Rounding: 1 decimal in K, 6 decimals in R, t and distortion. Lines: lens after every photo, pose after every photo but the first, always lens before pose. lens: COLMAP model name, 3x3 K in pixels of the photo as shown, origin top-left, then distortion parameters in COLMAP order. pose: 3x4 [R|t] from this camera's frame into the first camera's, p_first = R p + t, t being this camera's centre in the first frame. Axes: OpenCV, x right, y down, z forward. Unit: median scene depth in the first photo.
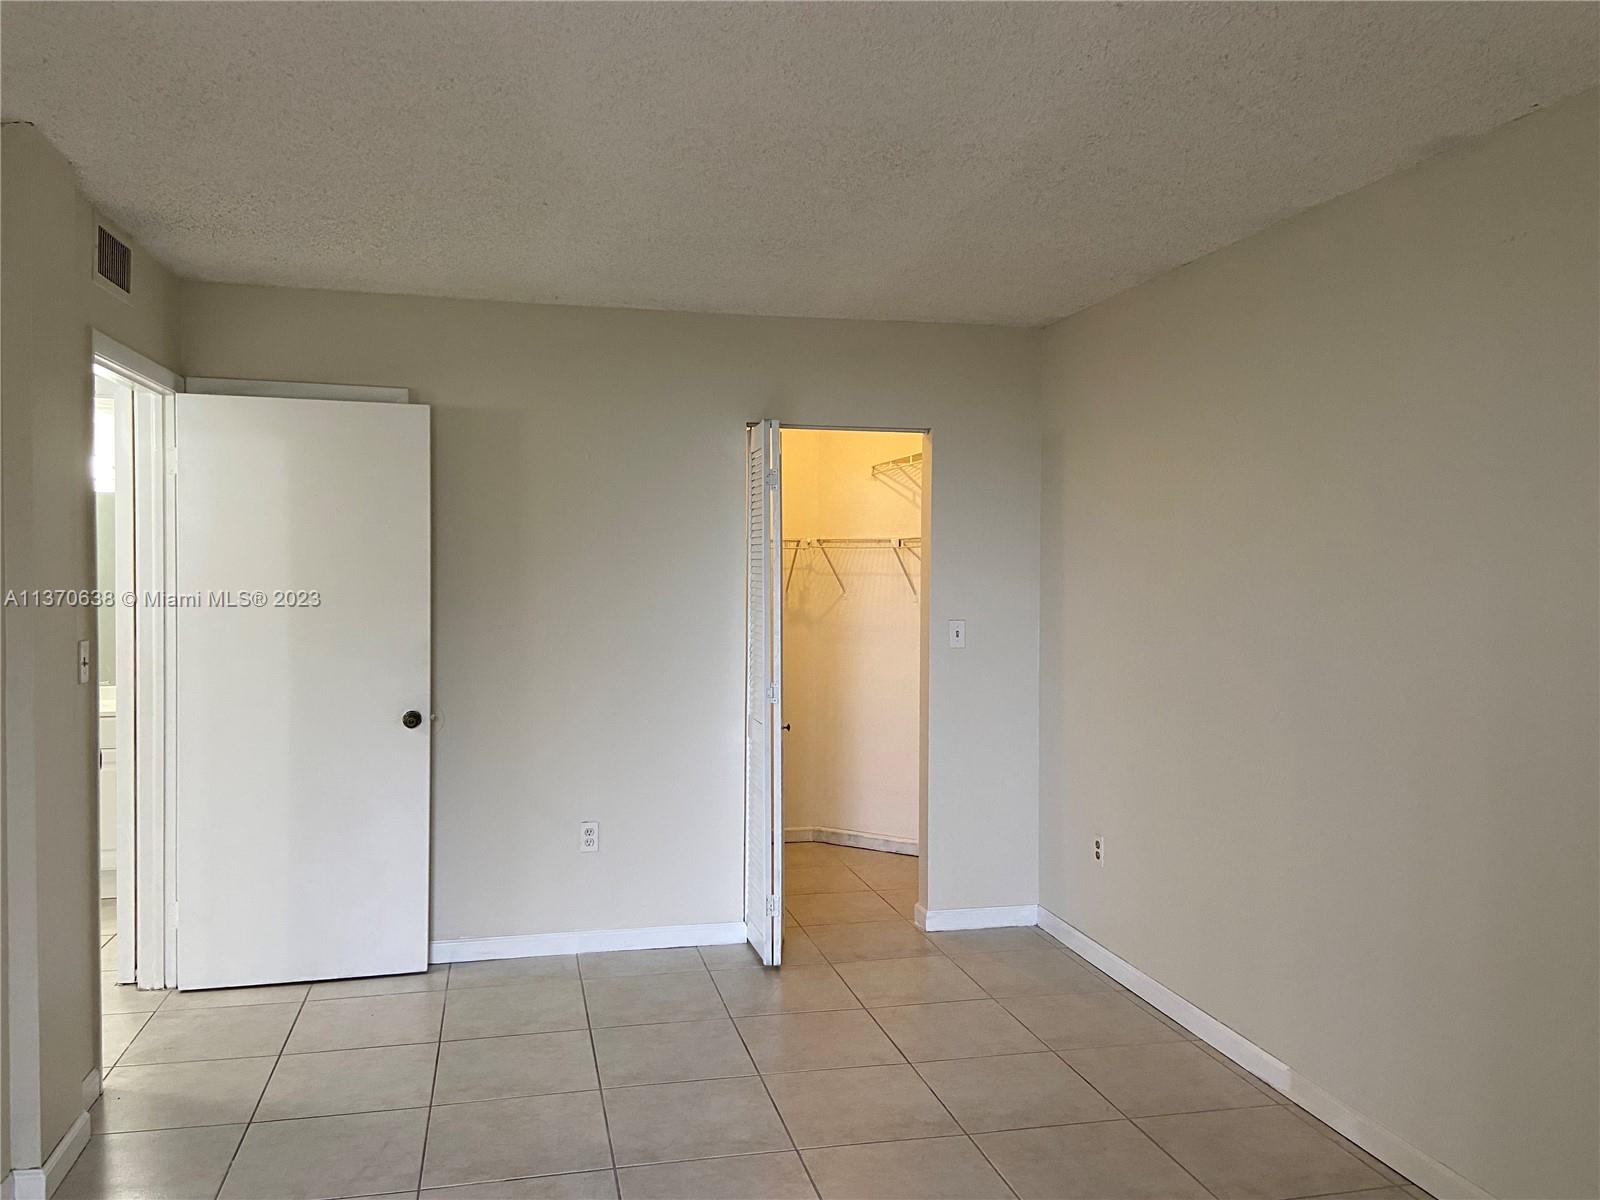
lens RADIAL K [[1208.7, 0, 797.7], [0, 1208.7, 599.8], [0, 0, 1]] dist [0.118136, -0.151302]
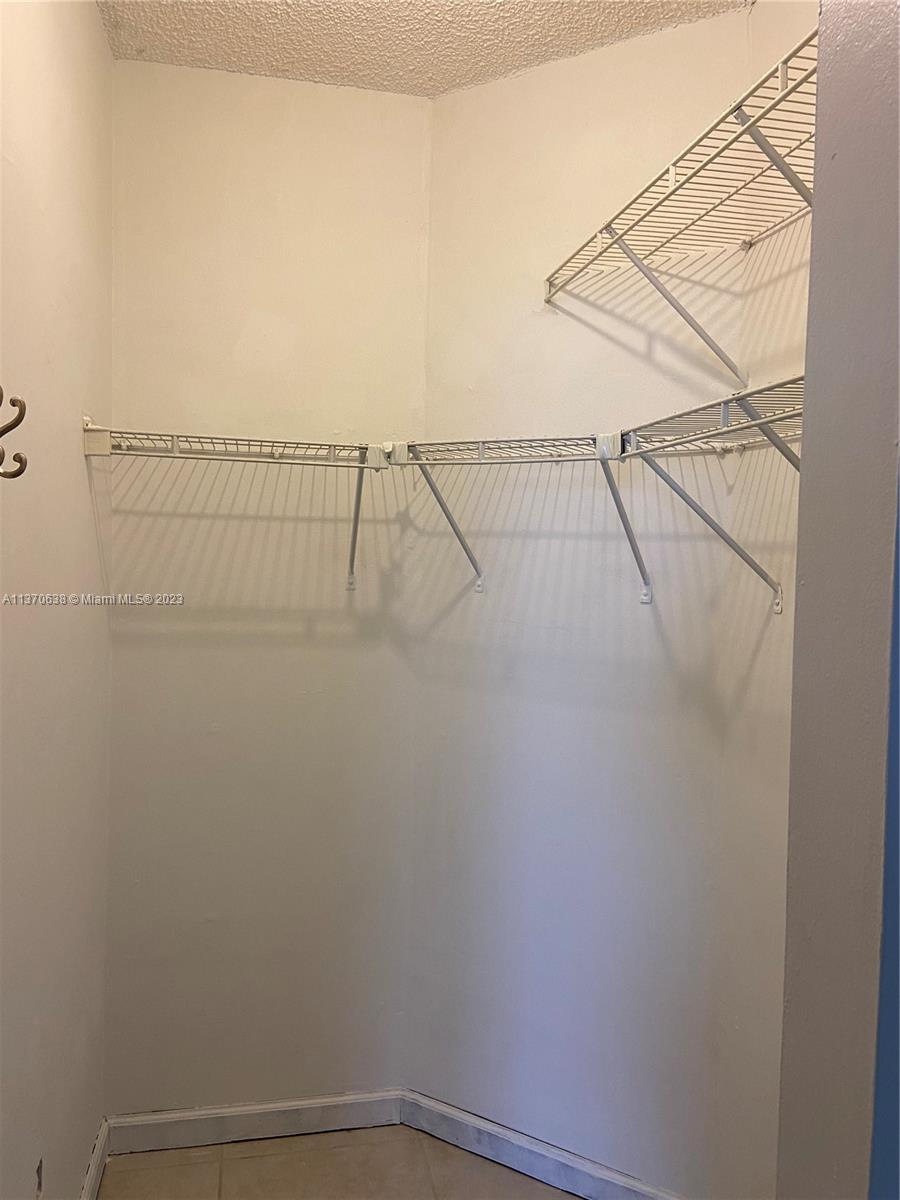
lens RADIAL K [[906.6, 0, 451.8], [0, 906.6, 599.7], [0, 0, 1]] dist [0.118136, -0.151302]
pose [[0.999649, 0.013606, -0.022732, 0.036629], [-0.012959, 0.999514, 0.028341, -0.006442], [0.023106, -0.028036, 0.999340, 0.661123]]
